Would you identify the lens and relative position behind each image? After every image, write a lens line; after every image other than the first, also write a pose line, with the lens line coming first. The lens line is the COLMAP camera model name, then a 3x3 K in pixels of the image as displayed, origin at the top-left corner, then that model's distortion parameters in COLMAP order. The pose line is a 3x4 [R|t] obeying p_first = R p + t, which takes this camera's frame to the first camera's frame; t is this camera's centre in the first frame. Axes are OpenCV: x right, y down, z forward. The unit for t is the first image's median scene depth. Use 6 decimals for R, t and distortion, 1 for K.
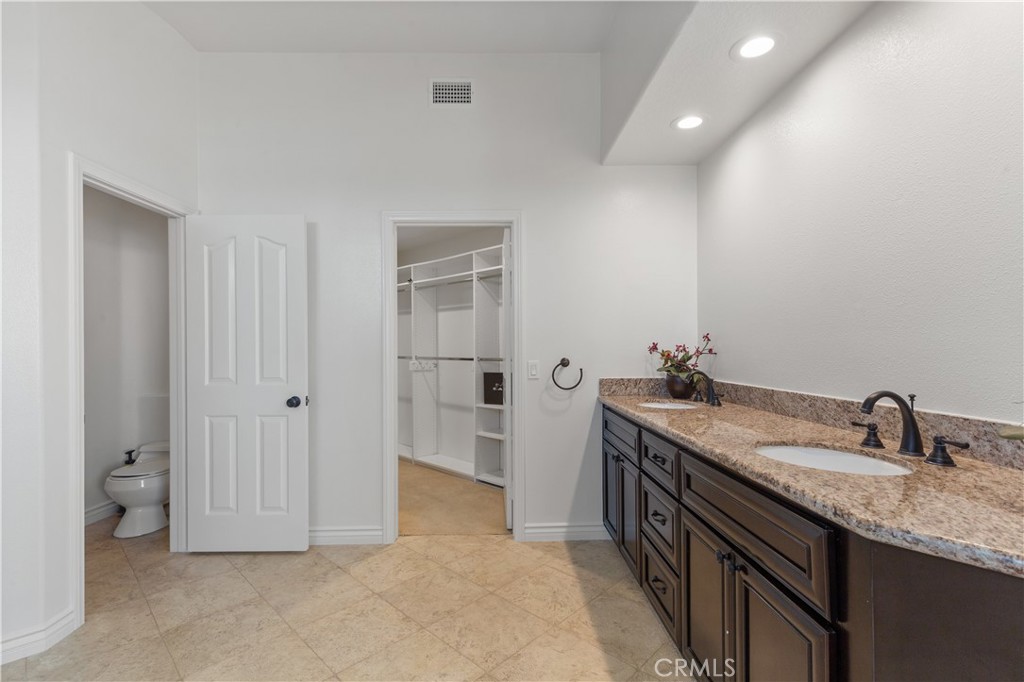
lens RADIAL K [[462.6, 0, 506.0], [0, 462.6, 344.8], [0, 0, 1]] dist [0.001456, -0.000776]
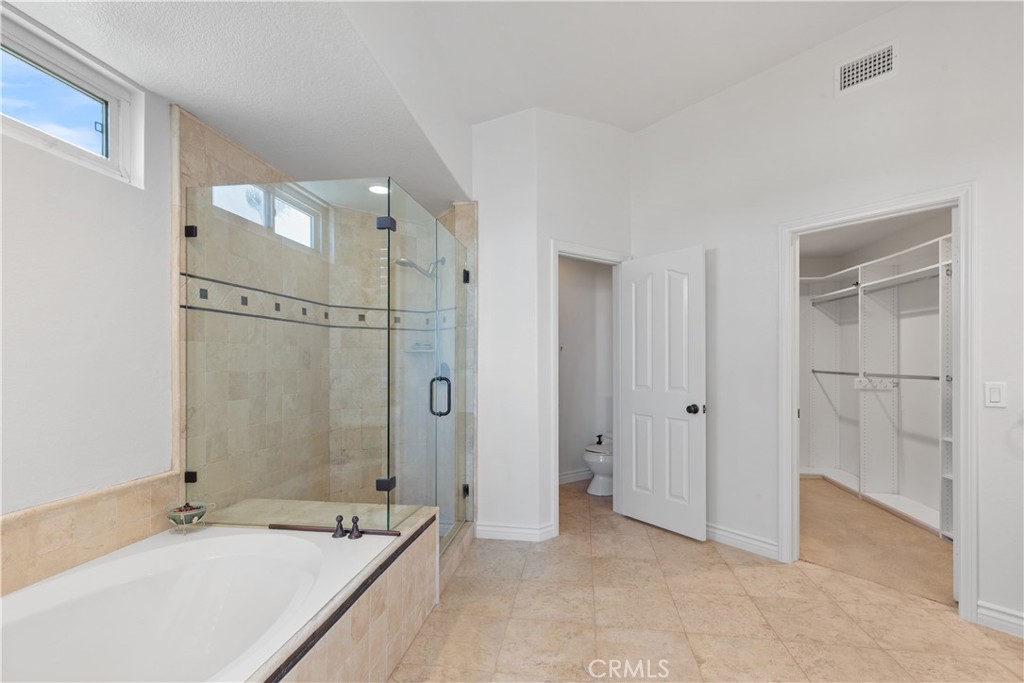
lens RADIAL K [[473.3, 0, 512.5], [0, 473.3, 360.8], [0, 0, 1]] dist [0.000525, -0.000168]
pose [[0.589377, 0.005720, -0.807838, 0.224798], [-0.000925, 0.999979, 0.006406, -0.003800], [0.807857, -0.003028, 0.589370, -0.058662]]
